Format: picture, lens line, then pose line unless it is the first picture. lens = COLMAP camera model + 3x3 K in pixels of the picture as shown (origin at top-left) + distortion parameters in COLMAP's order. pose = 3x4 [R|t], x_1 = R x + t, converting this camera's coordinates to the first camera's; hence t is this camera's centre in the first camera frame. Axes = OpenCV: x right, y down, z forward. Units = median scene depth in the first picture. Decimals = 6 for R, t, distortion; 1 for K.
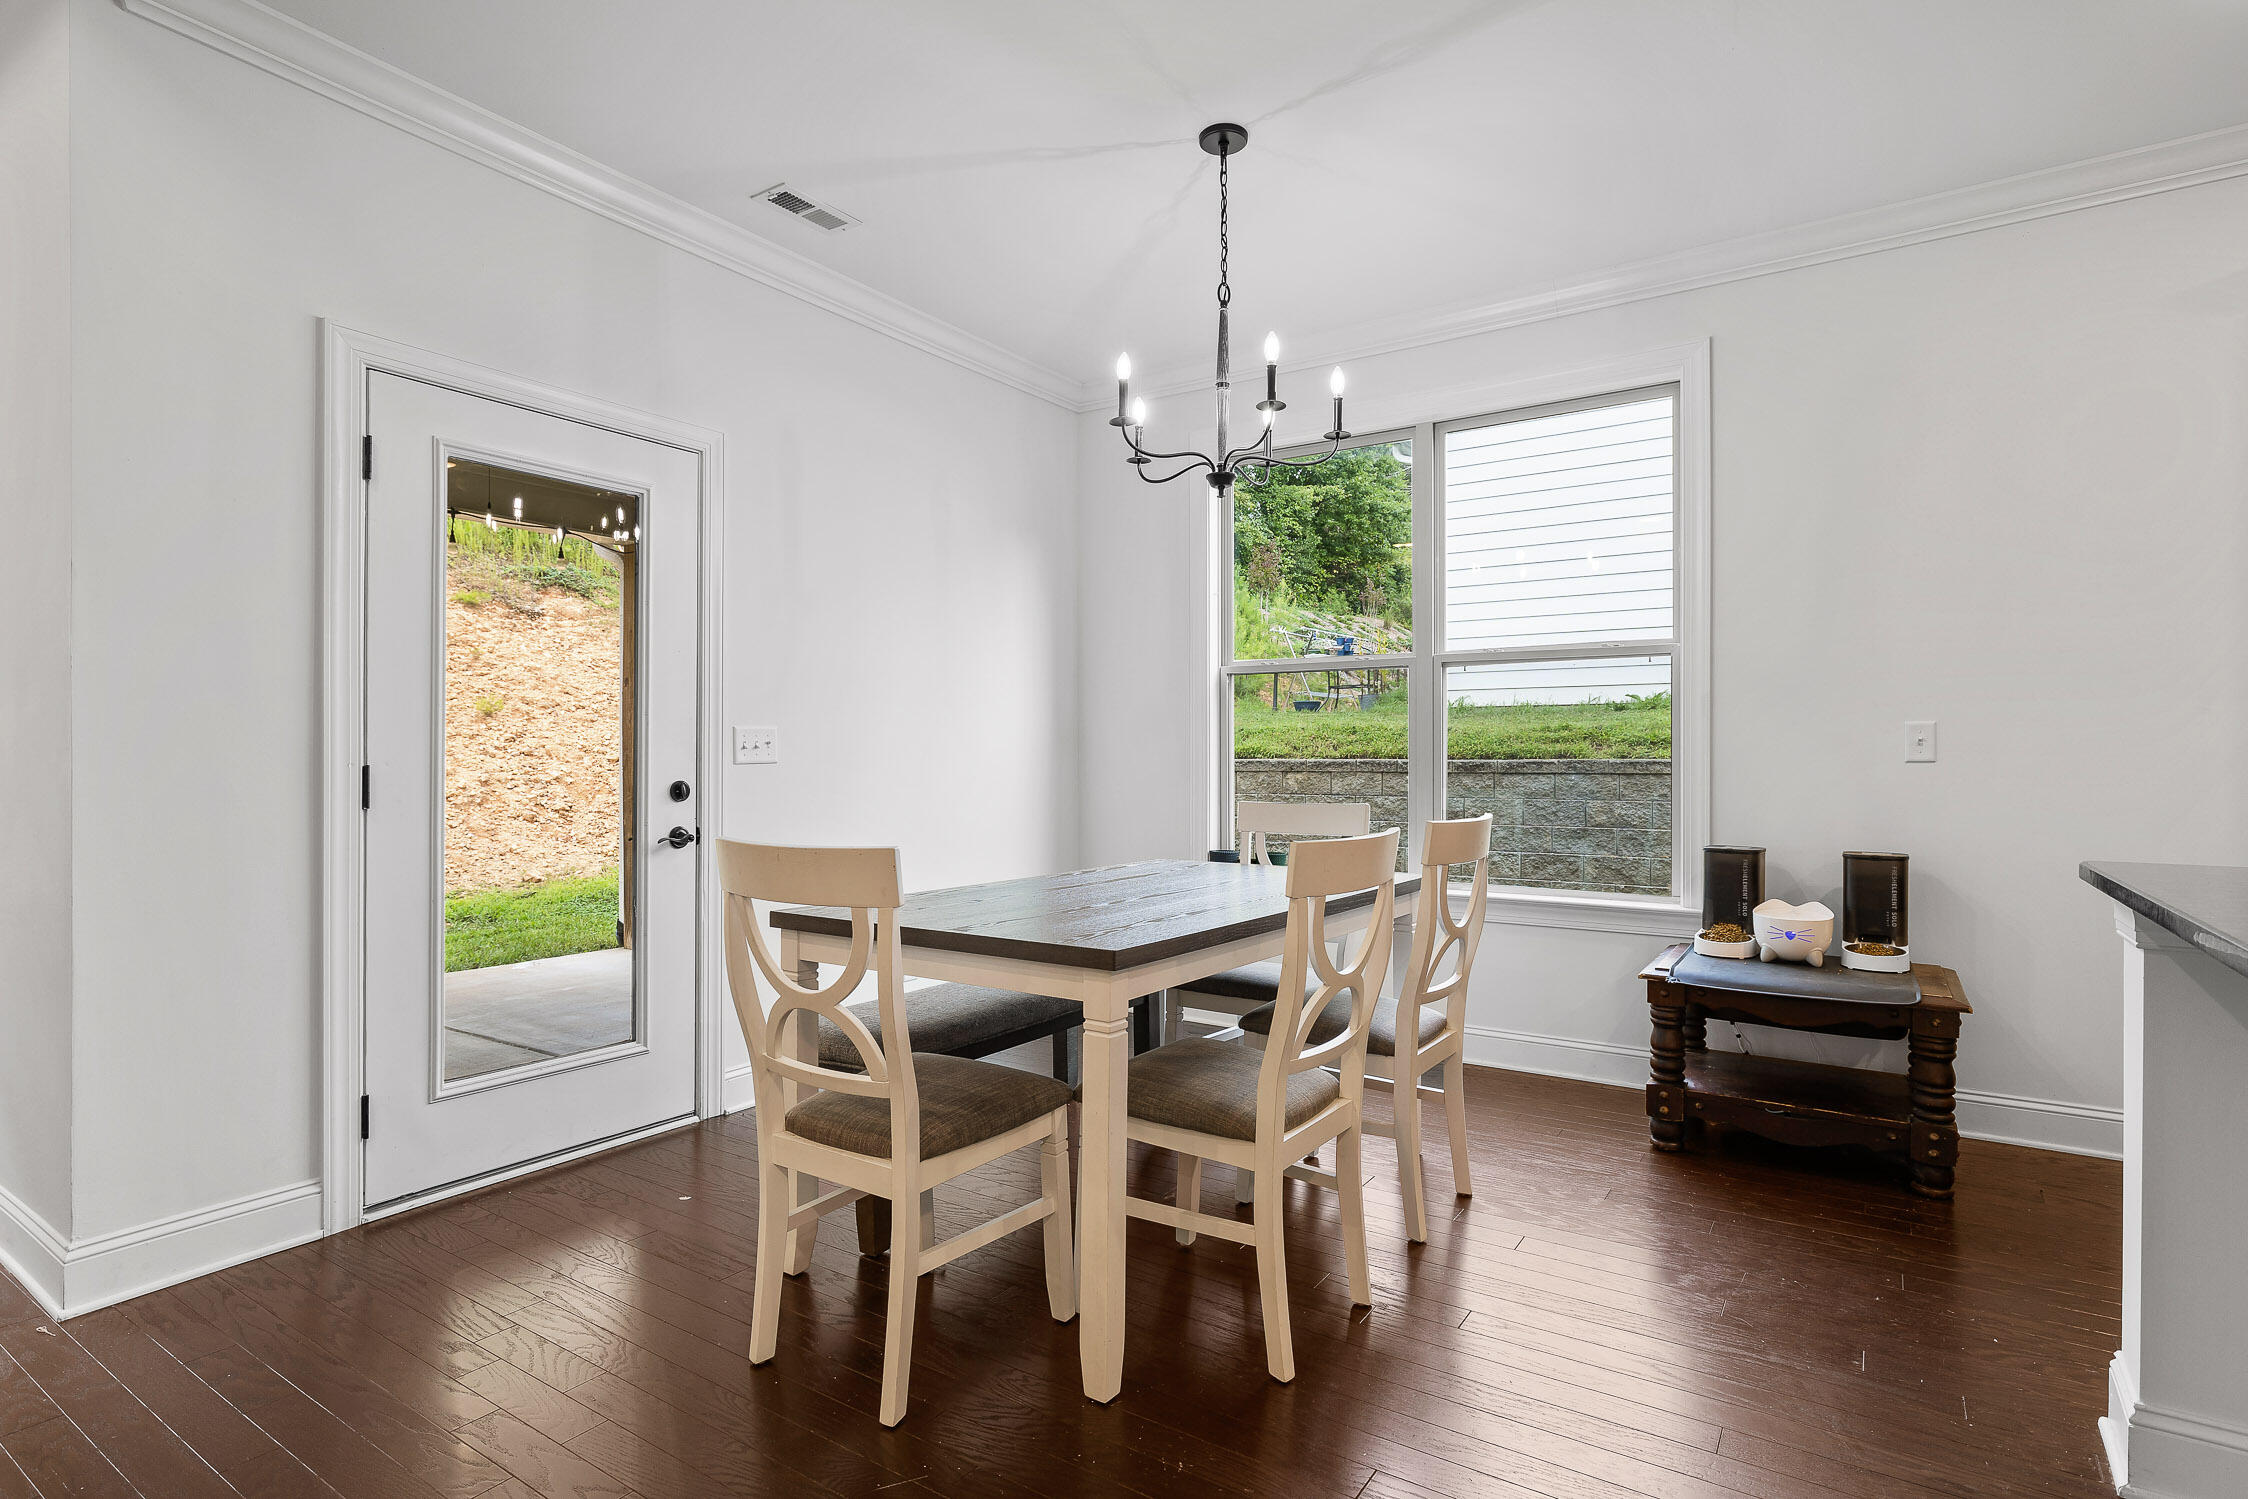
lens RADIAL K [[1115.4, 0, 1124.4], [0, 1115.4, 757.5], [0, 0, 1]] dist [-0.006168, -0.000192]
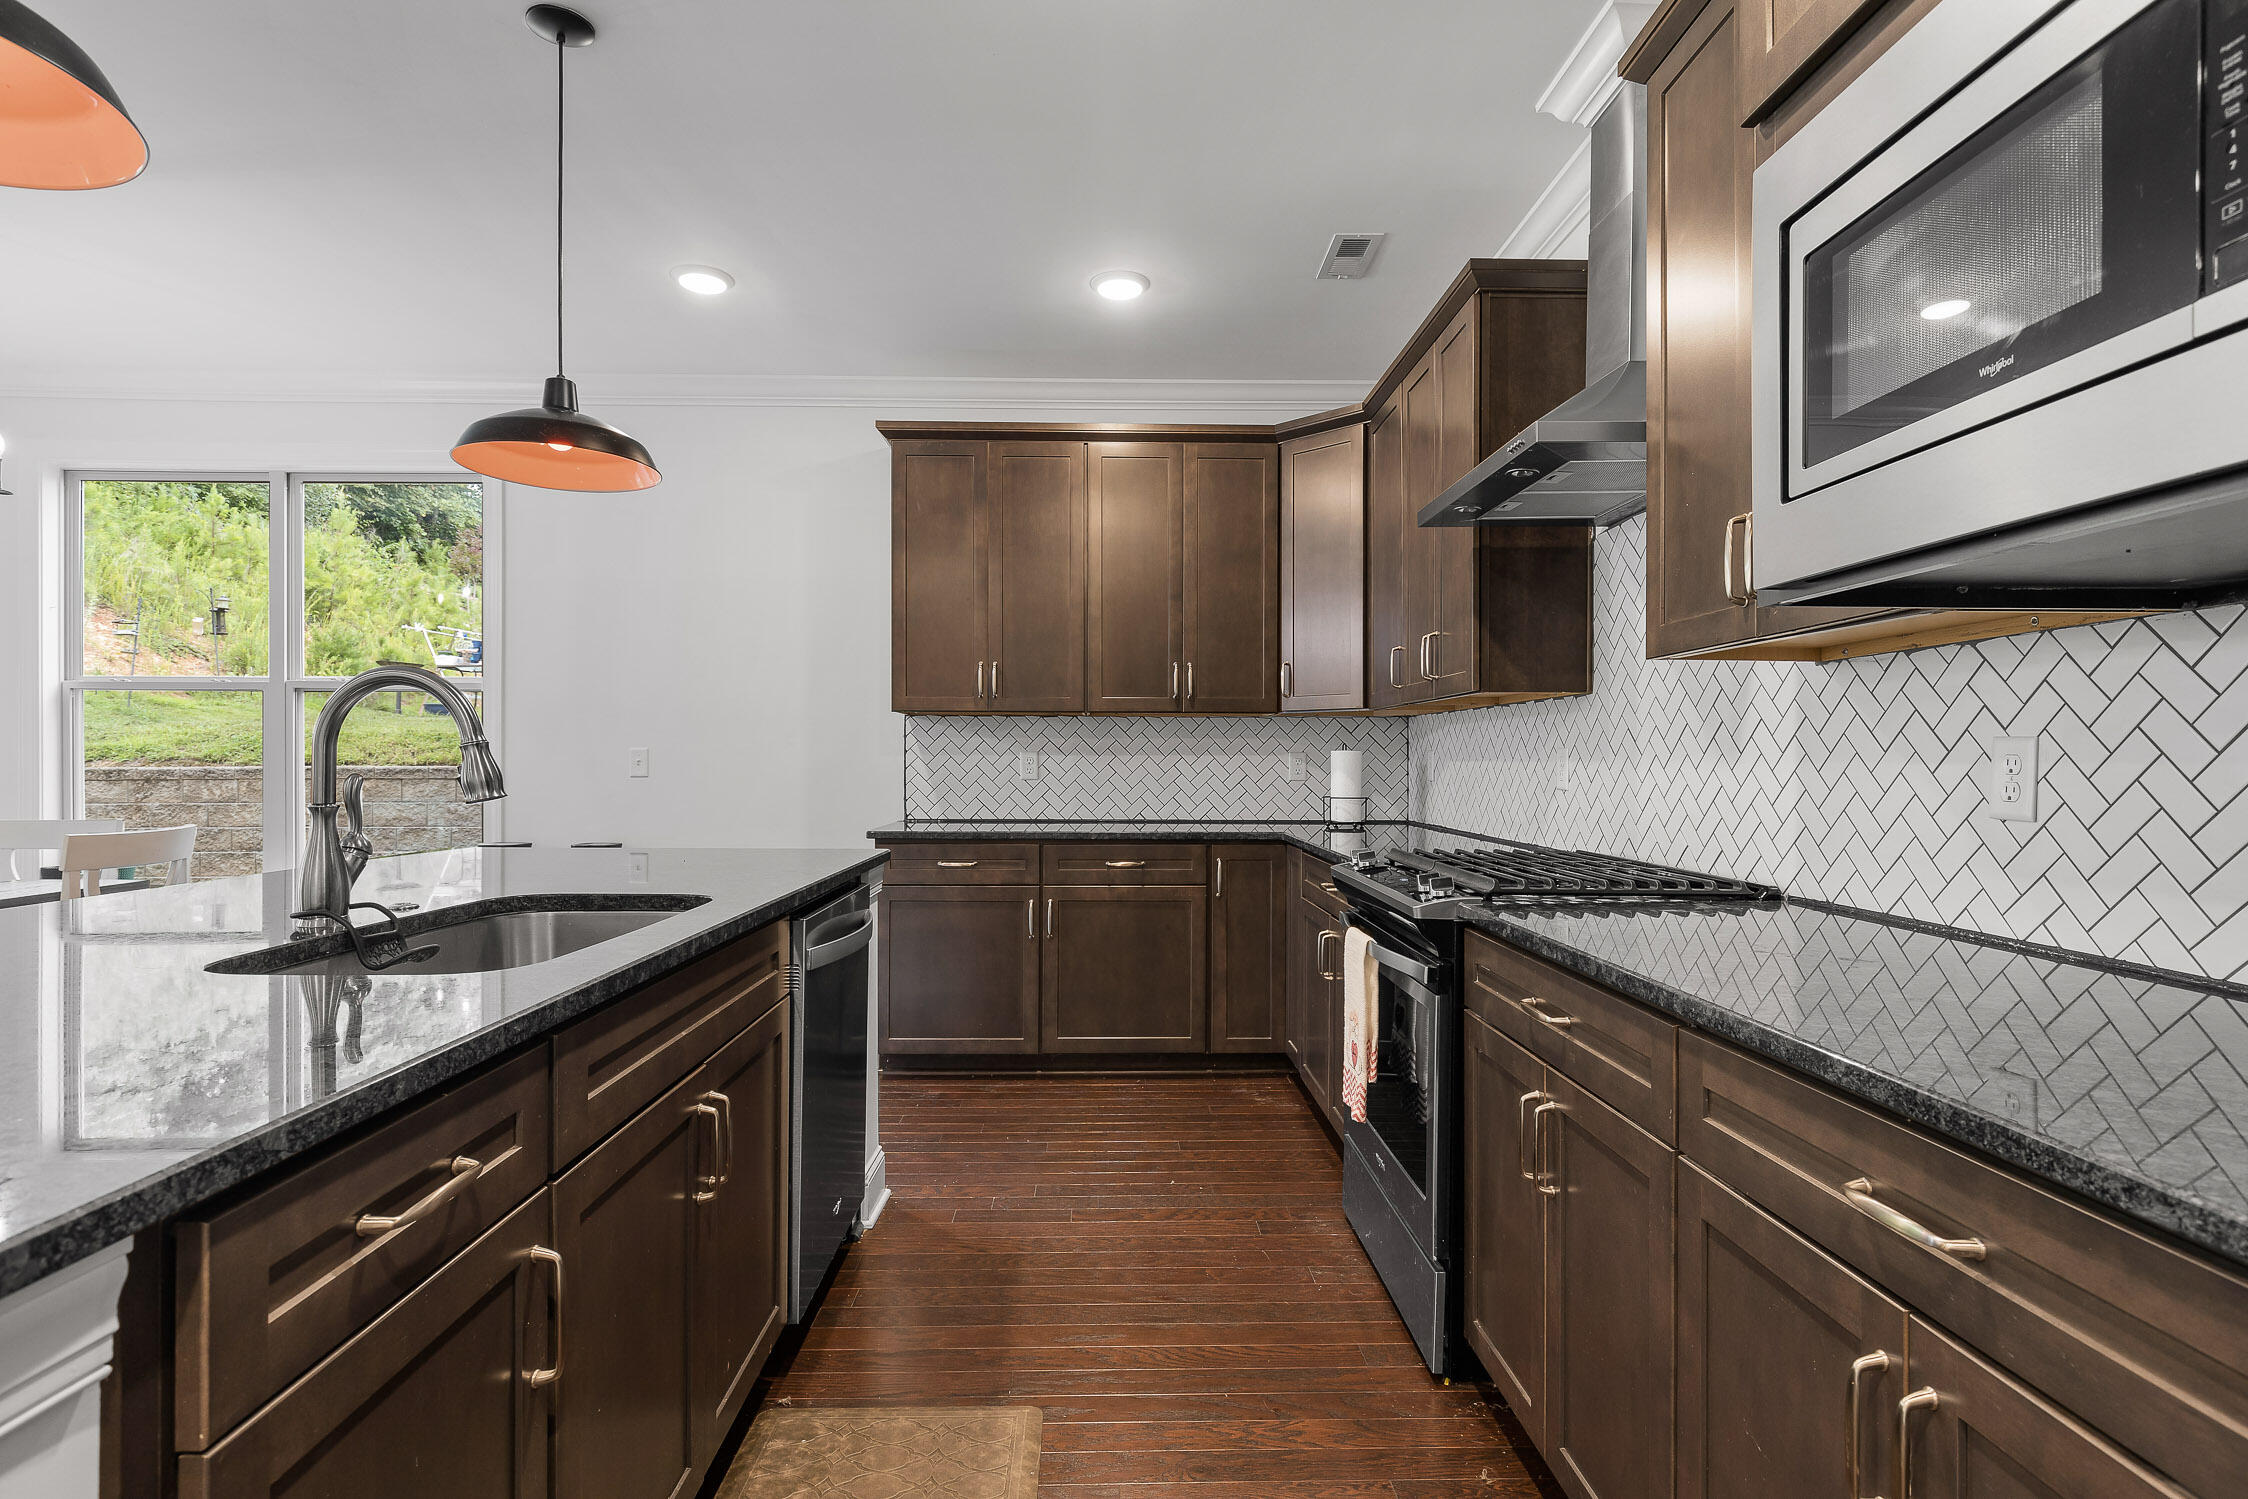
lens RADIAL K [[1098.1, 0, 1129.4], [0, 1098.1, 765.3], [0, 0, 1]] dist [0.002303, -0.000735]
pose [[0.815037, -0.001913, 0.579406, 0.409731], [-0.002389, 0.999975, 0.006663, -0.020755], [-0.579404, -0.006815, 0.815012, -0.474124]]
